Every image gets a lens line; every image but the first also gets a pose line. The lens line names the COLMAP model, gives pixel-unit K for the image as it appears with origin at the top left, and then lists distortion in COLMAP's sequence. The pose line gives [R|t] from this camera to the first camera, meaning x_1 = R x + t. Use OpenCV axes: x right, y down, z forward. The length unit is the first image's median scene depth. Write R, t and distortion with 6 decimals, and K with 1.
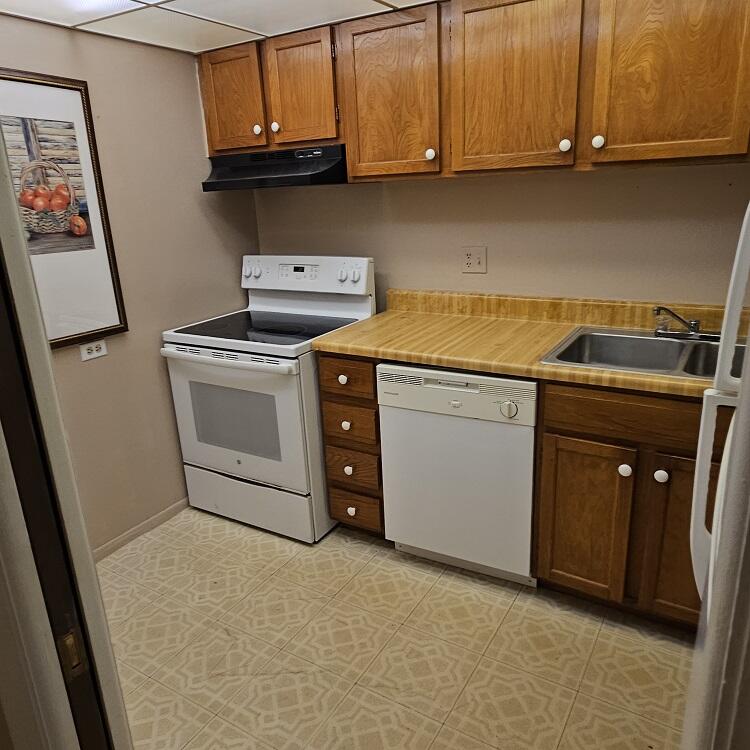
lens RADIAL K [[603.2, 0, 373.8], [0, 603.2, 374.3], [0, 0, 1]] dist [-0.002939, -0.000864]
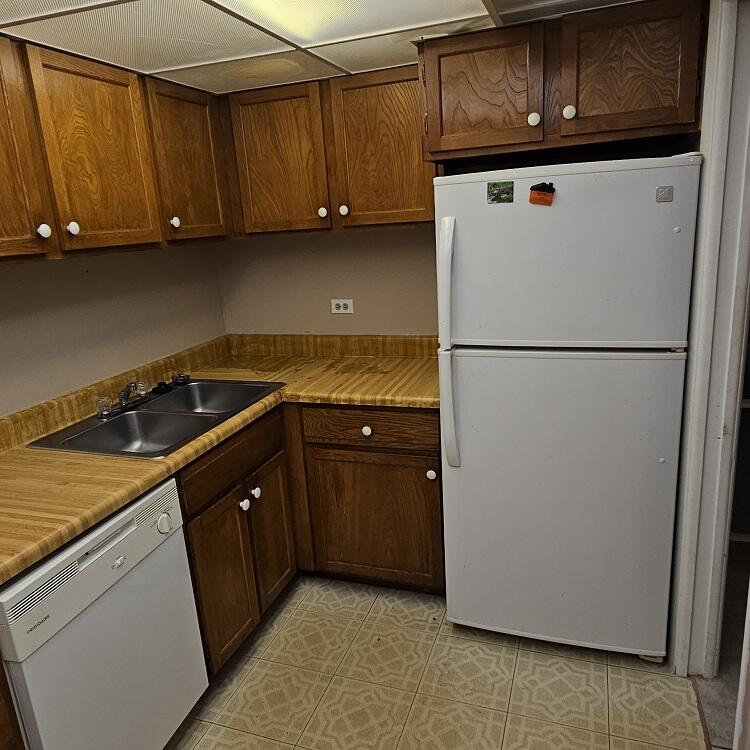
lens RADIAL K [[603.2, 0, 369.9], [0, 603.2, 375.5], [0, 0, 1]] dist [-0.002939, -0.000864]
pose [[-0.202843, -0.190268, 0.960548, -0.636983], [0.366780, 0.894765, 0.254692, -0.247623], [-0.907925, 0.403972, -0.111710, 0.767274]]
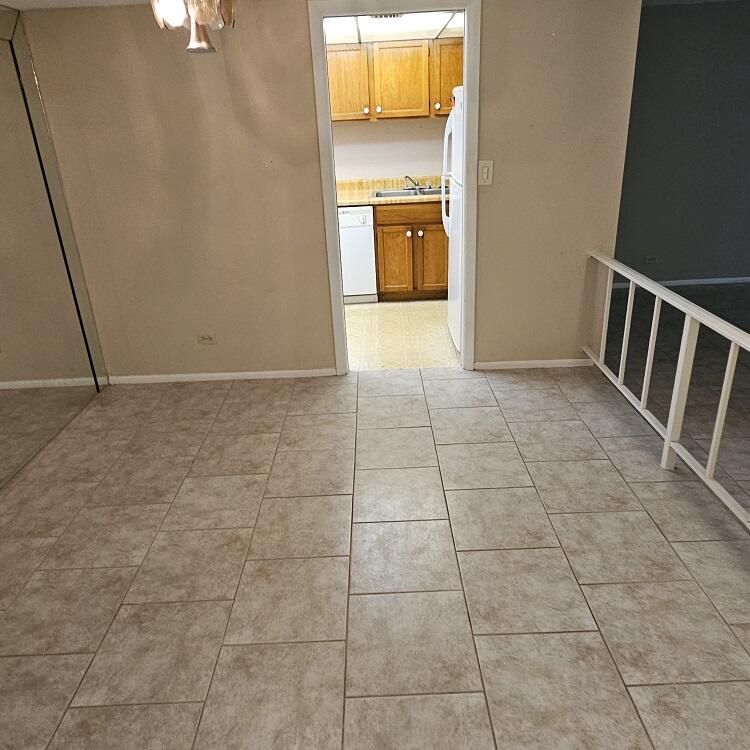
lens RADIAL K [[603.2, 0, 375.0], [0, 603.2, 373.7], [0, 0, 1]] dist [-0.002939, -0.000864]
pose [[0.855654, -0.196853, 0.478648, -1.073842], [0.162133, 0.980242, 0.113307, 0.417666], [-0.491496, -0.019347, 0.870665, -1.231306]]
